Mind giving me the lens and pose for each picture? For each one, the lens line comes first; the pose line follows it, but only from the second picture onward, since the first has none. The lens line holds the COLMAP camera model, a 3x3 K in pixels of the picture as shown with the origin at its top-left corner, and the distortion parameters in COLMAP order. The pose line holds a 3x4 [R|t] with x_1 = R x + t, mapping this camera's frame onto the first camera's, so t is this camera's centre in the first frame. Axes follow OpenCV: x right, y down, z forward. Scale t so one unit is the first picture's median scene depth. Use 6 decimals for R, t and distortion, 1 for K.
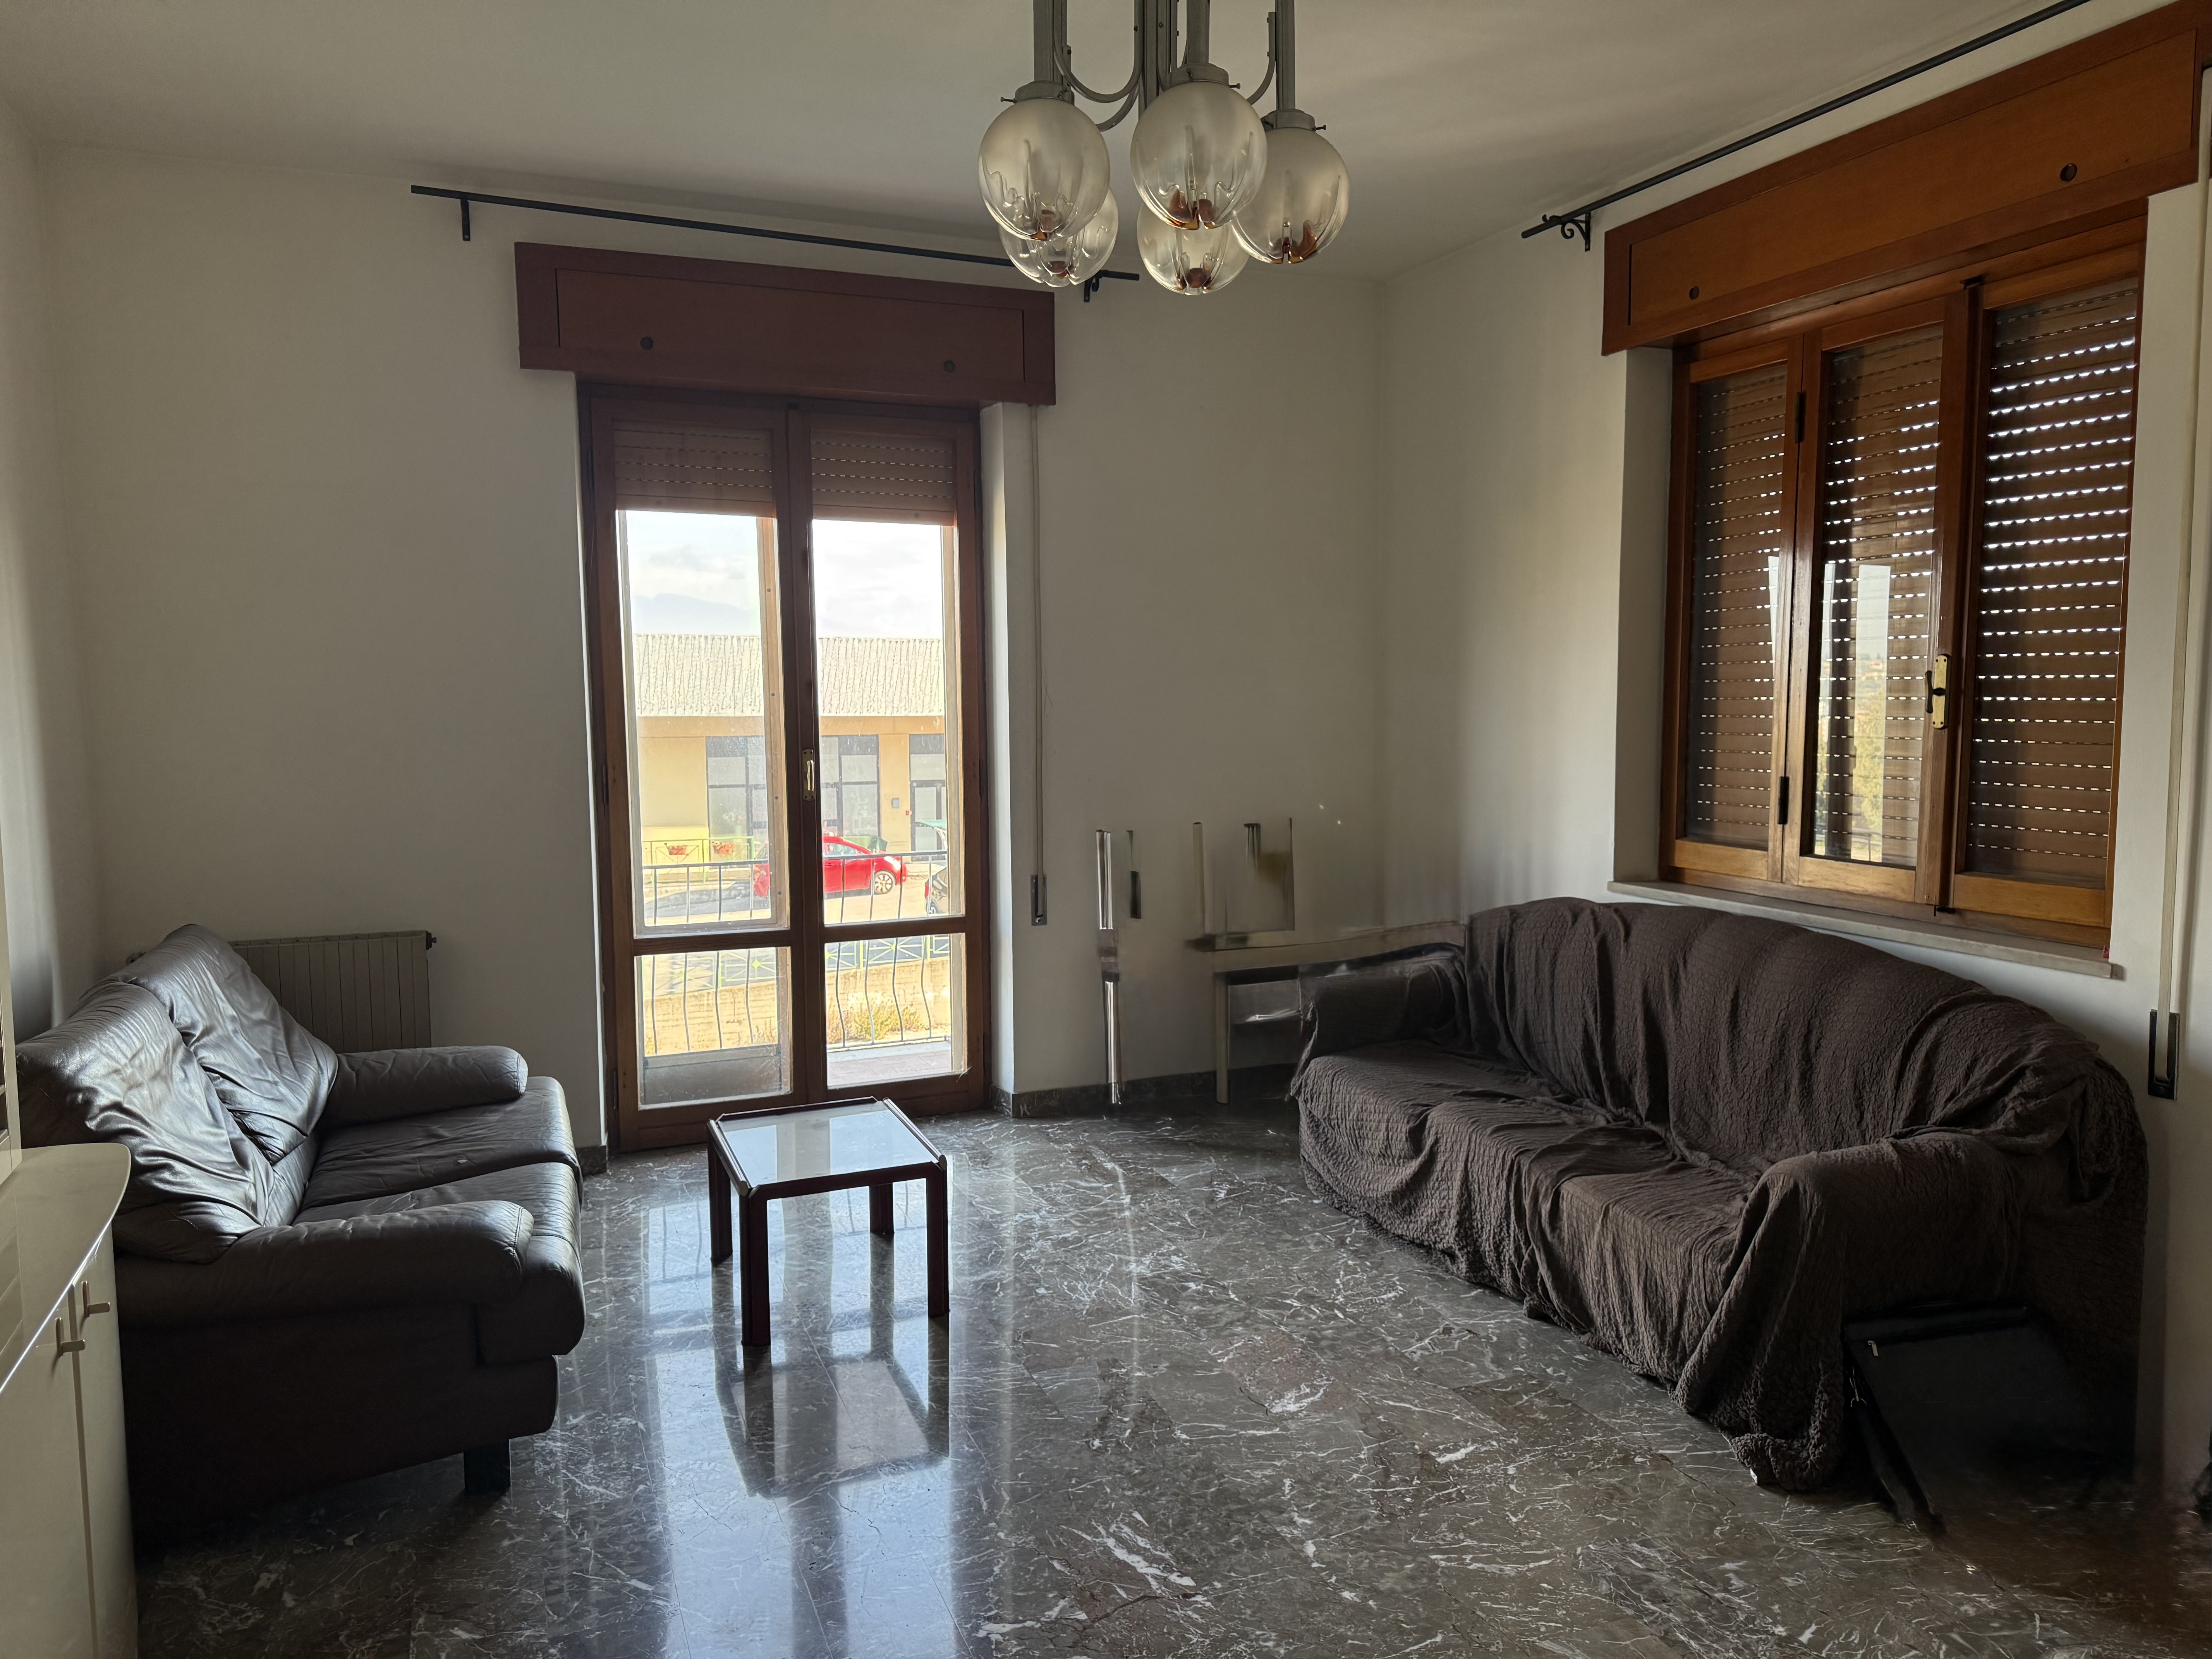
lens RADIAL K [[1544.7, 0, 1110.1], [0, 1544.7, 826.9], [0, 0, 1]] dist [0.002557, 0.000746]
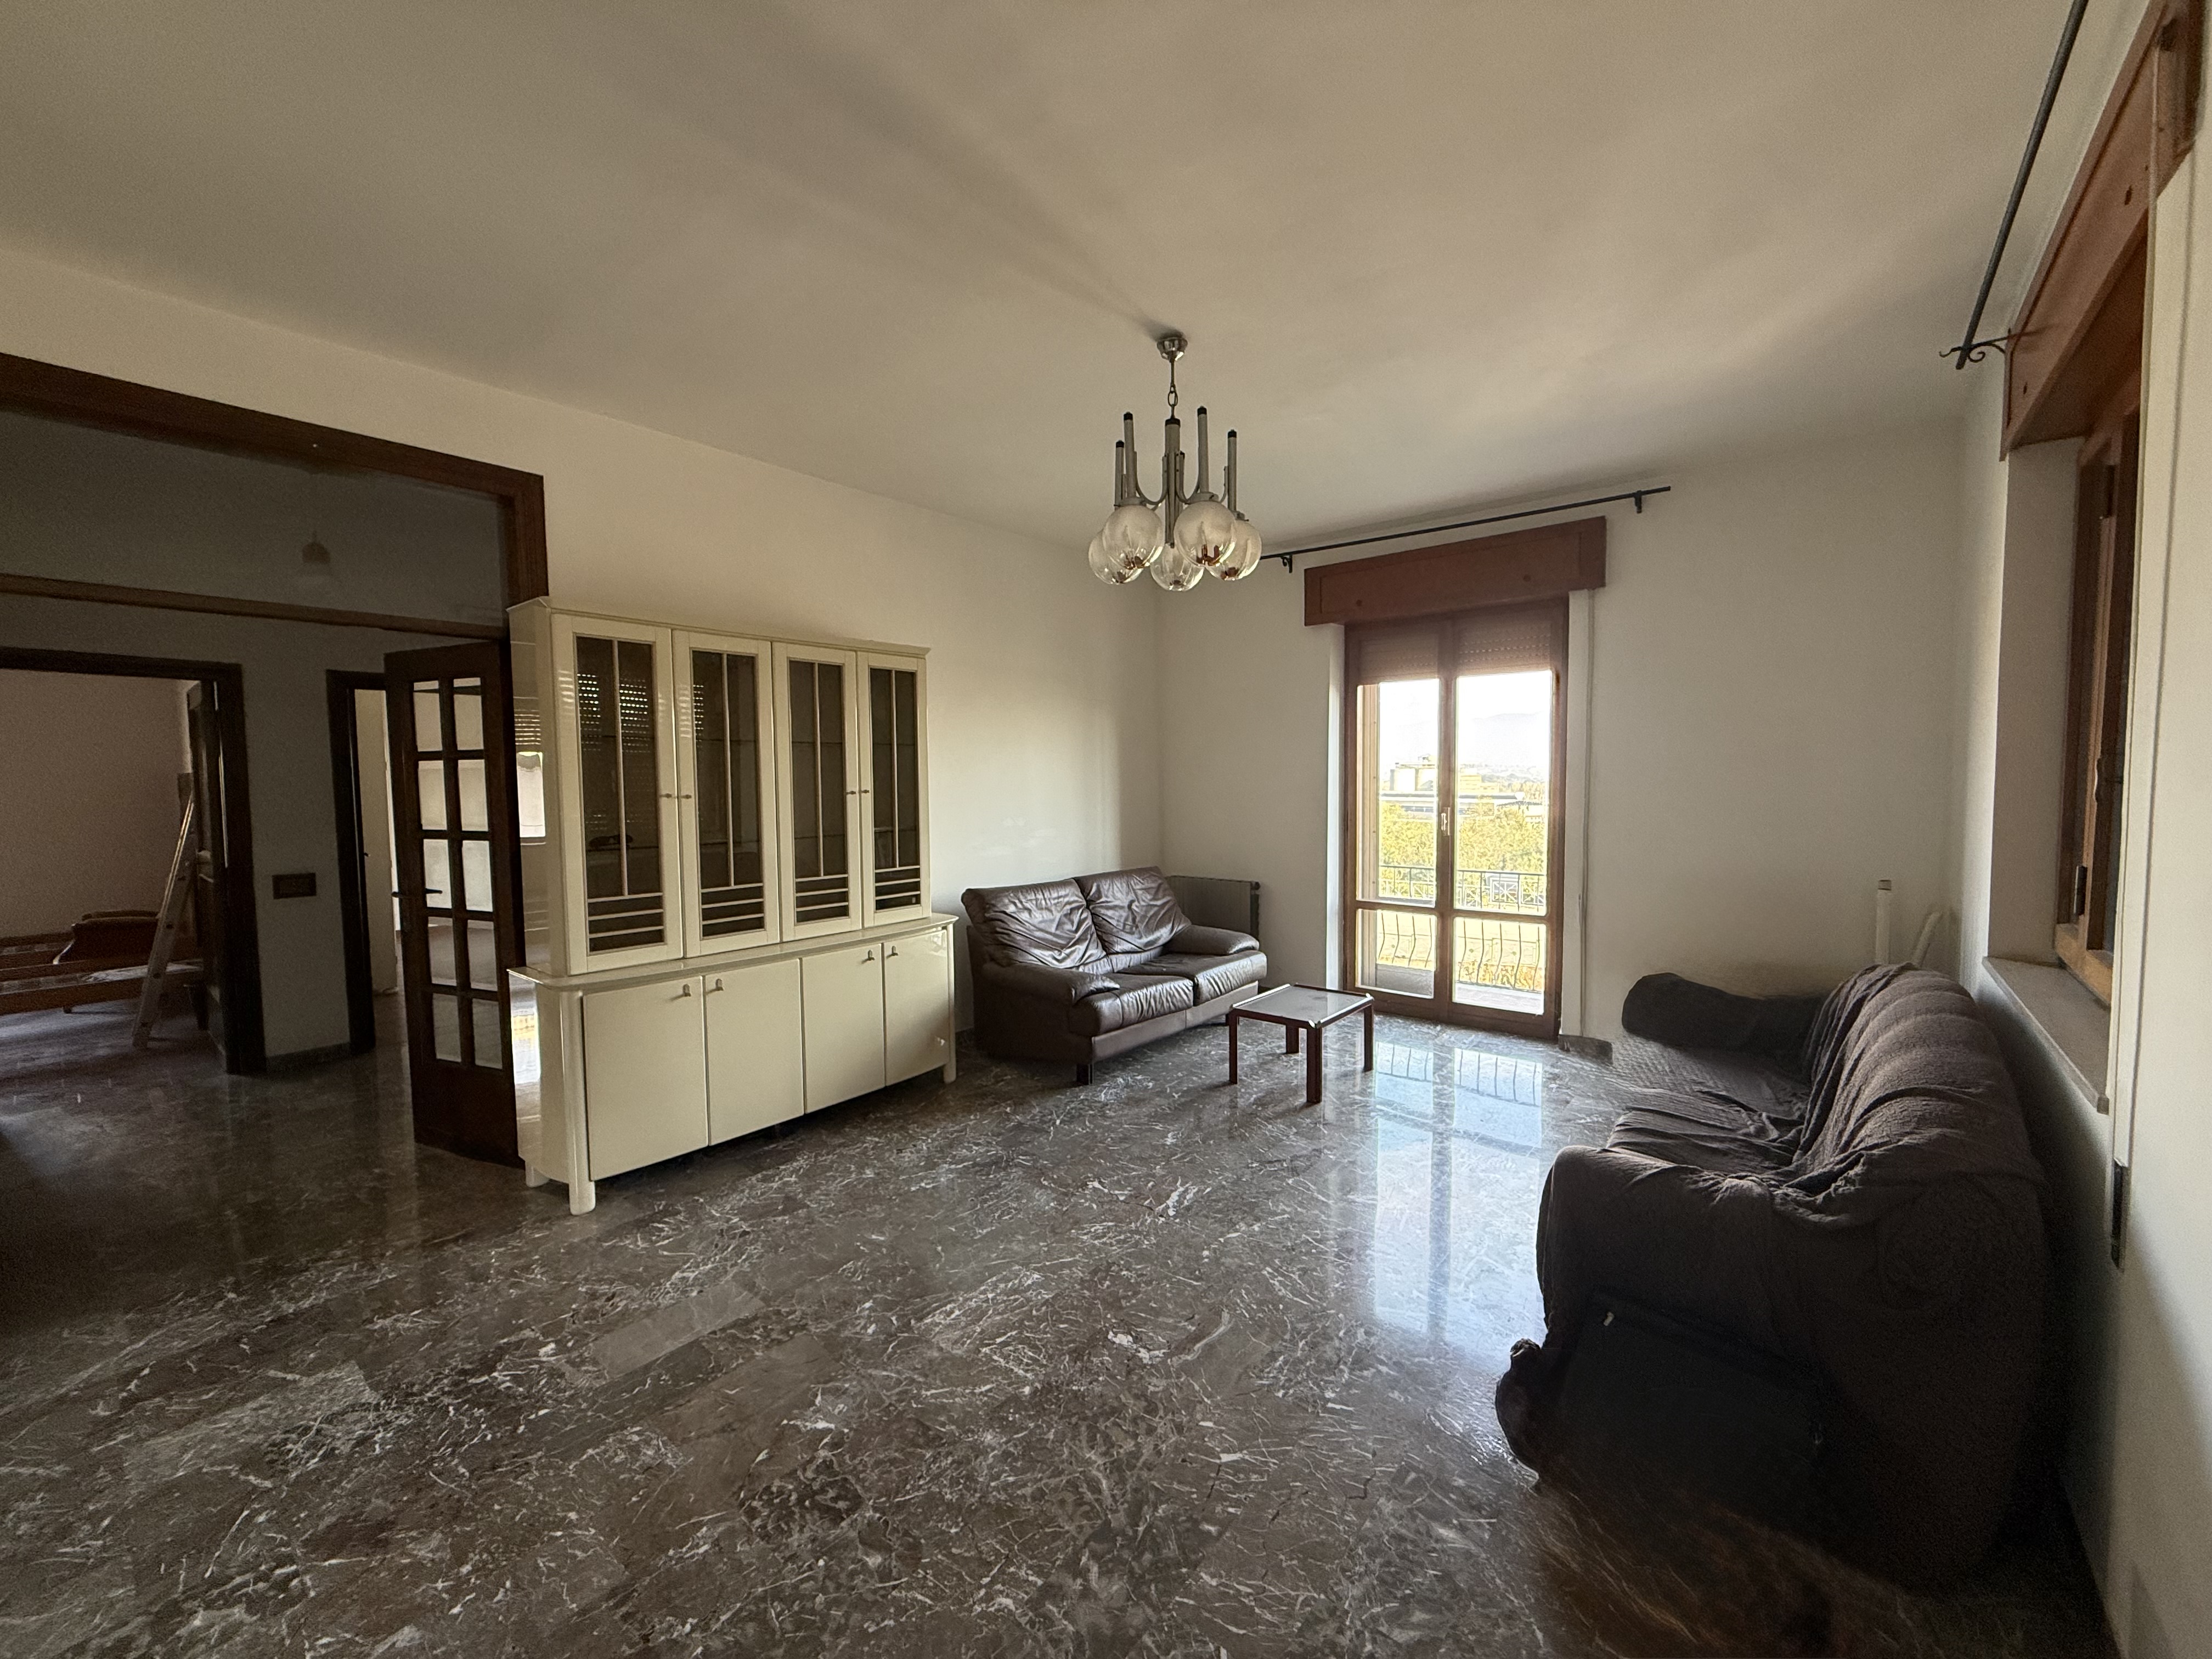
lens RADIAL K [[874.4, 0, 1100.6], [0, 874.4, 828.5], [0, 0, 1]] dist [-0.000972, 0.000094]
pose [[0.463968, 0.047407, -0.884583, 0.565696], [-0.071047, 0.997342, 0.016186, -0.017596], [0.882998, 0.055337, 0.466103, 0.197032]]
